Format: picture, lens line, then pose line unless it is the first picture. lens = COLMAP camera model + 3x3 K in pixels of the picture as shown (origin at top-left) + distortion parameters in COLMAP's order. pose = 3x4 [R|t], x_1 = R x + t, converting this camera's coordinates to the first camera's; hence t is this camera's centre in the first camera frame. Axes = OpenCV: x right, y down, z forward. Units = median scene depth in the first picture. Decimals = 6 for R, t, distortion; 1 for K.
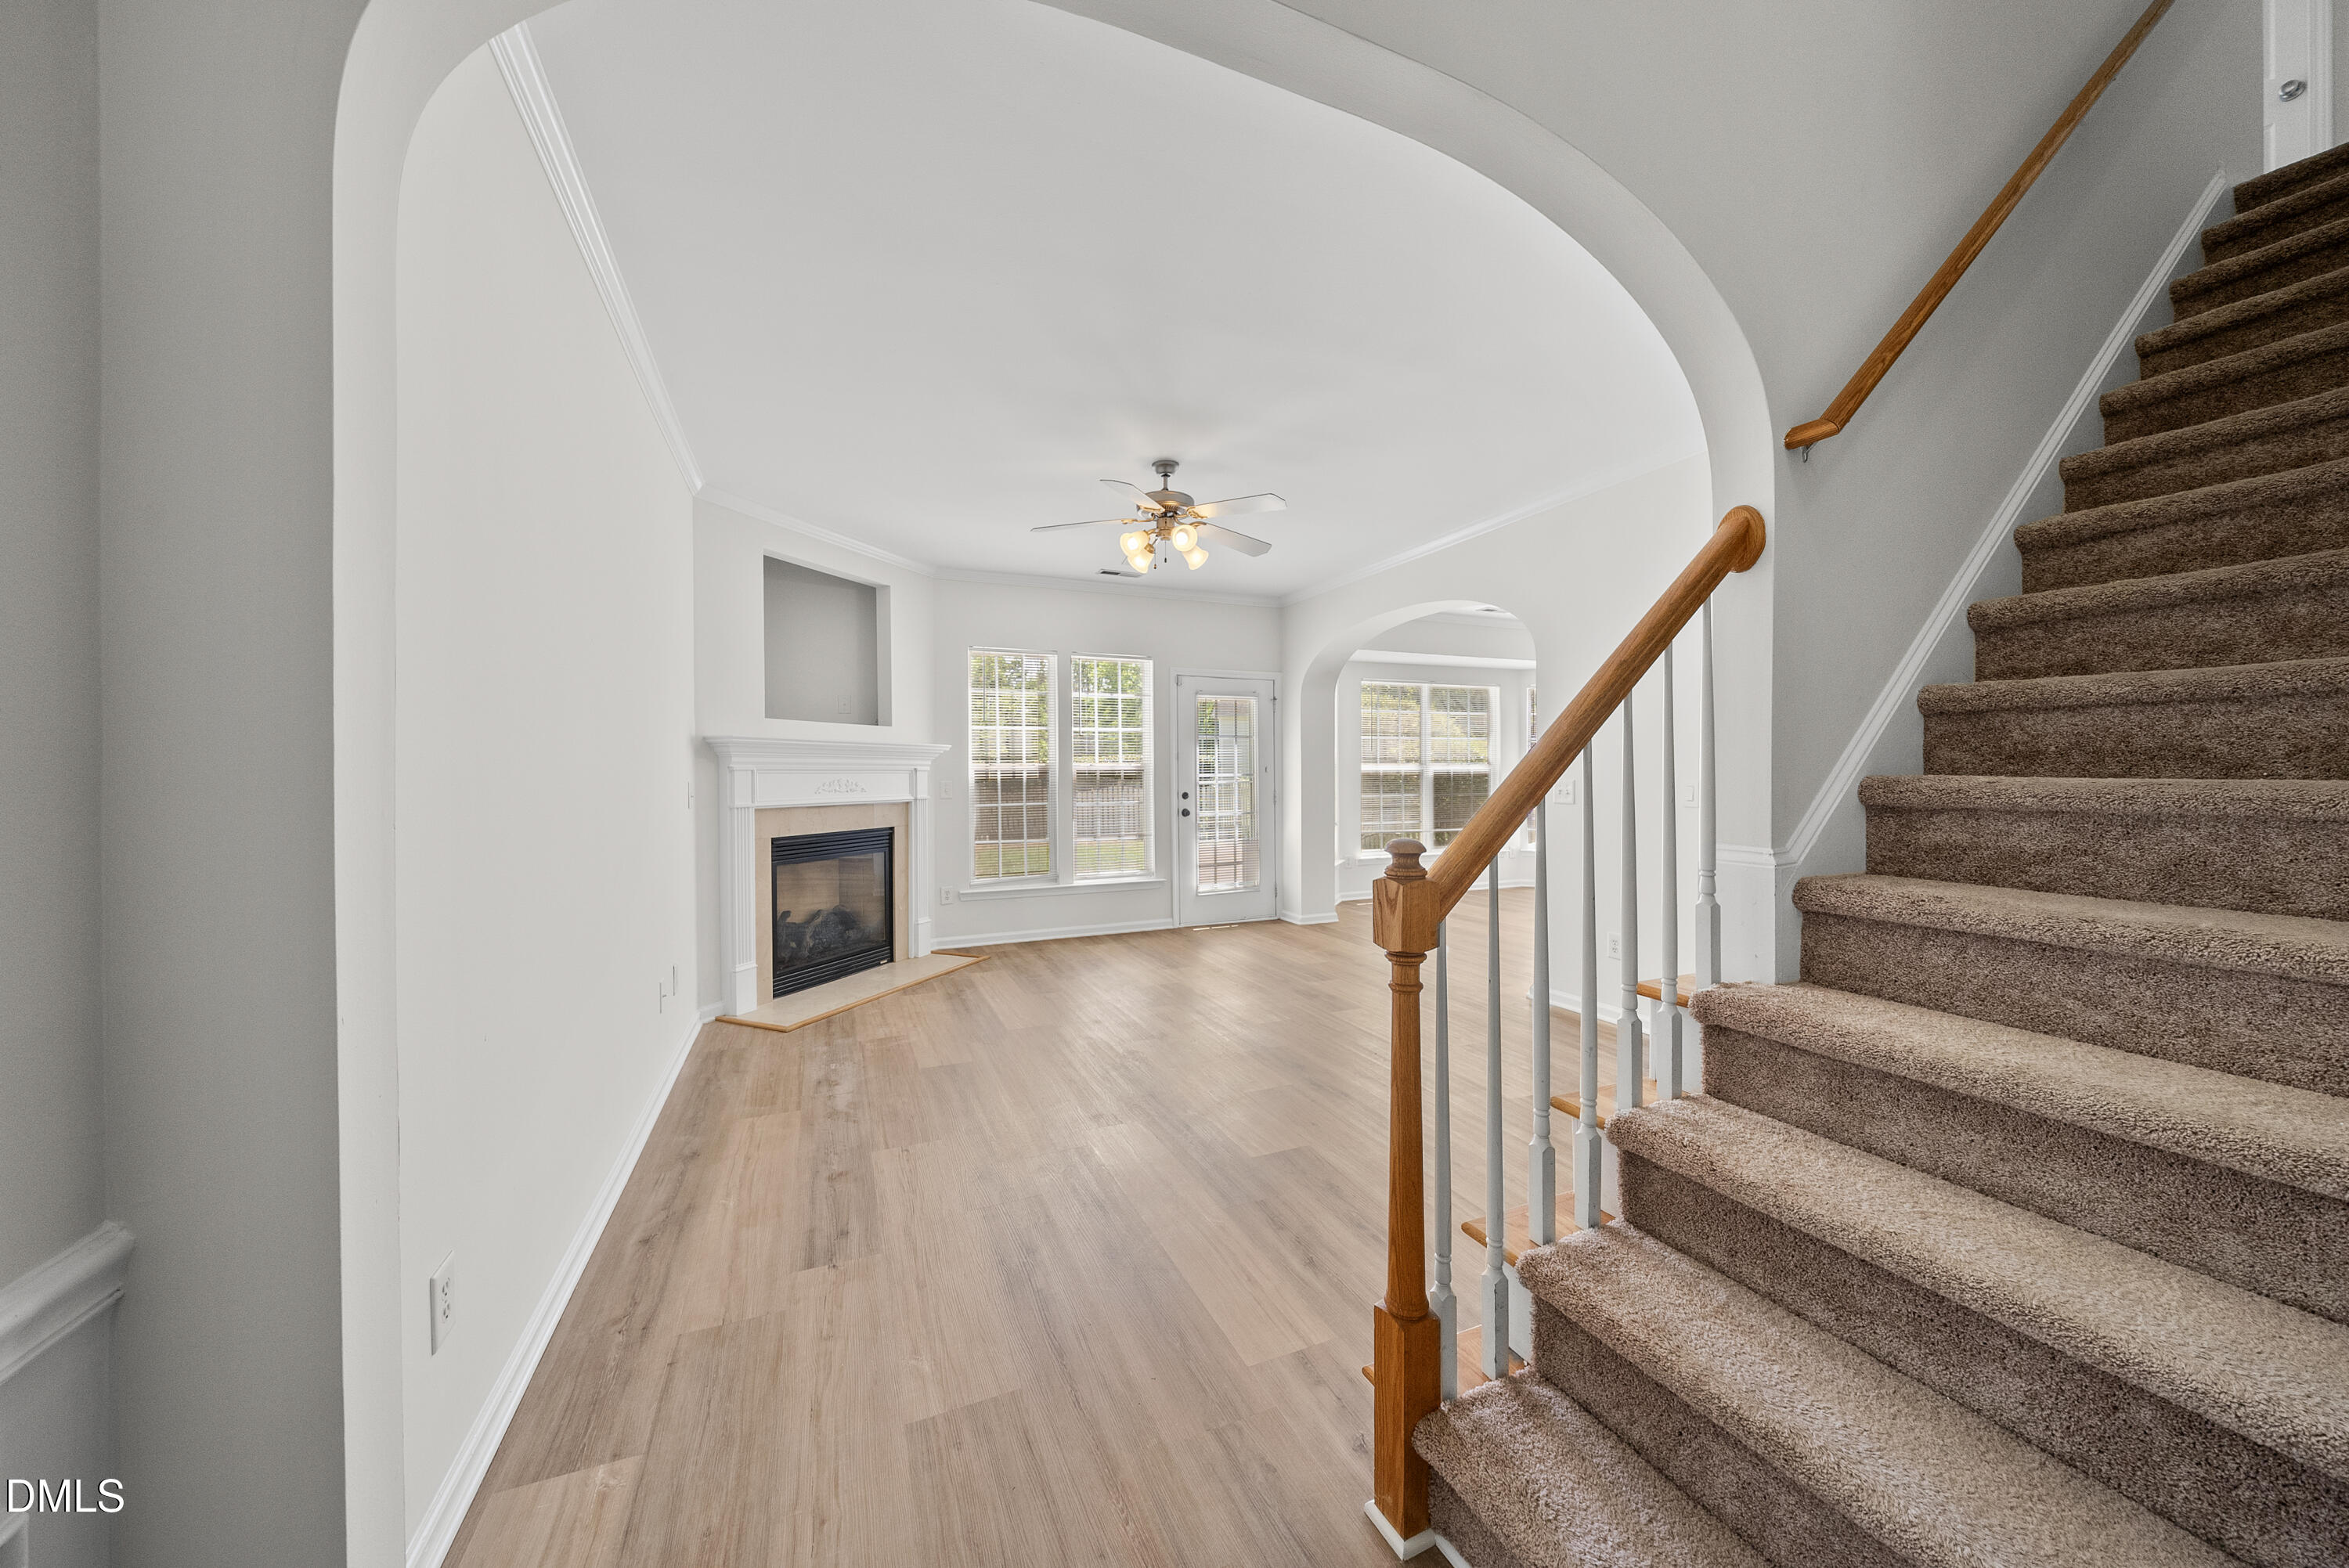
lens RADIAL K [[810.1, 0, 1173.5], [0, 810.1, 780.7], [0, 0, 1]] dist [-0.007970, 0.000043]
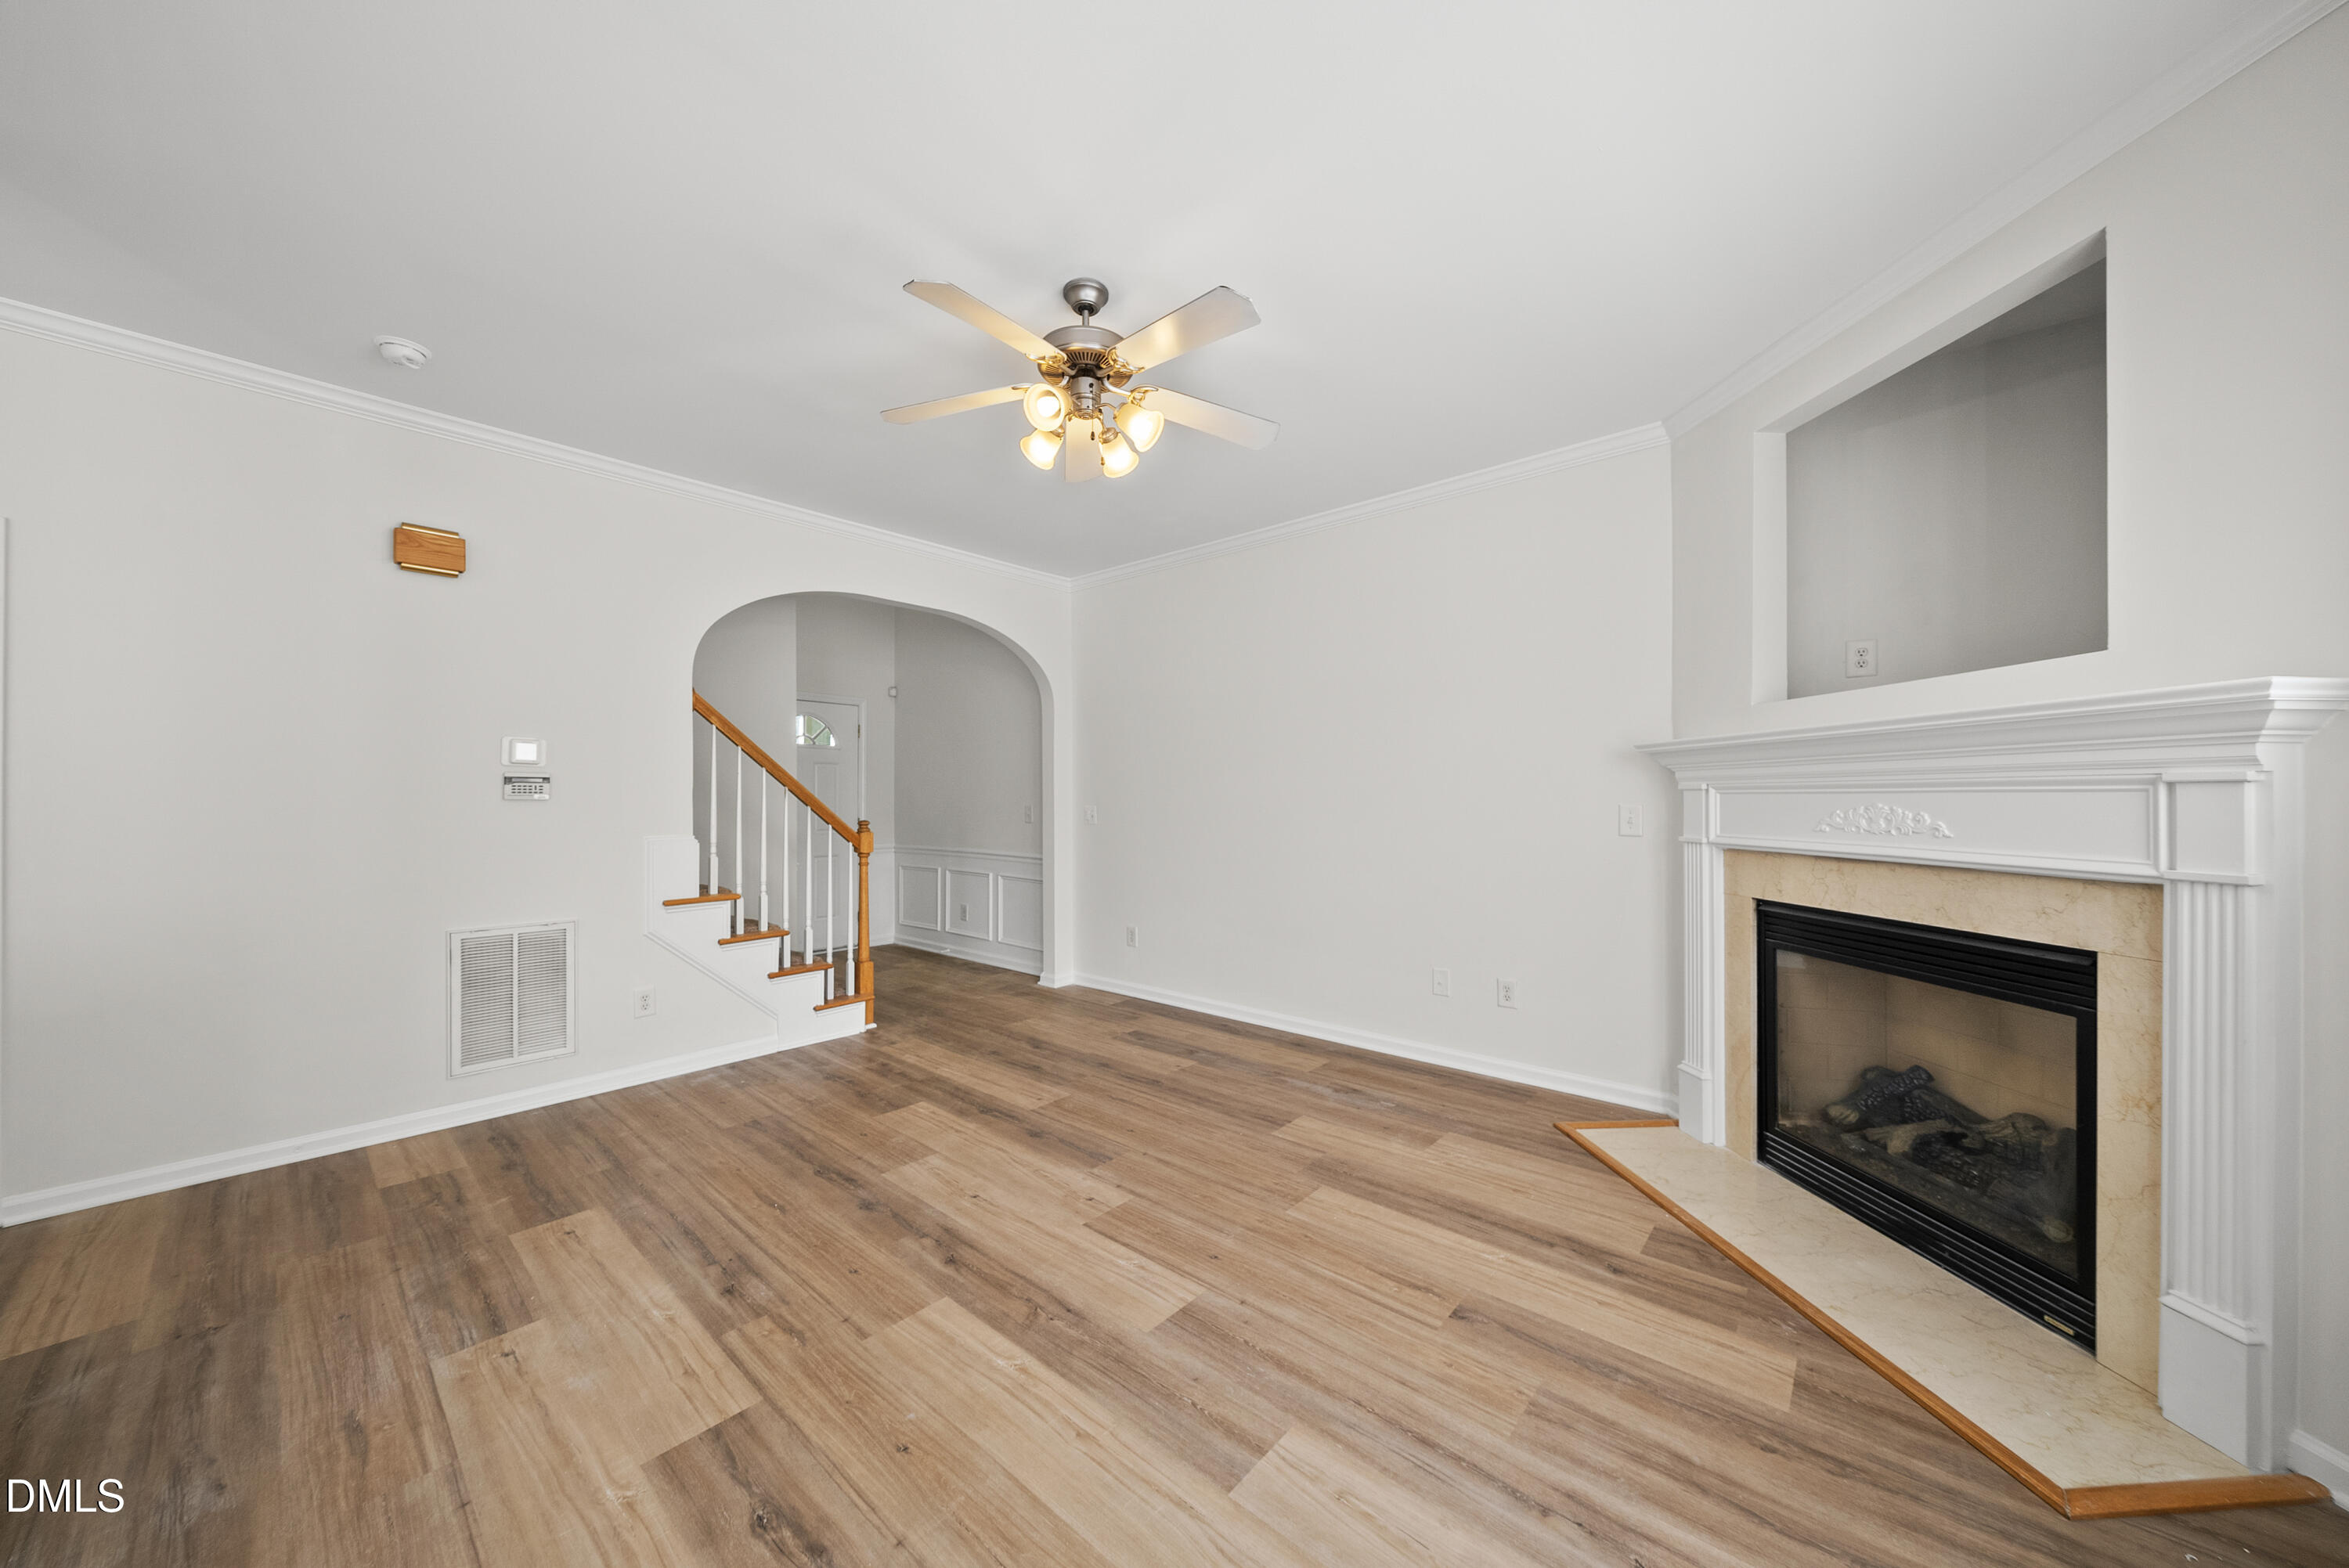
lens RADIAL K [[810.1, 0, 1174.8], [0, 810.1, 794.7], [0, 0, 1]] dist [-0.007970, 0.000043]
pose [[-0.906591, 0.004688, -0.421983, 0.175703], [0.004279, 0.999989, 0.001916, -0.012296], [0.421988, -0.000069, -0.906602, 1.492002]]
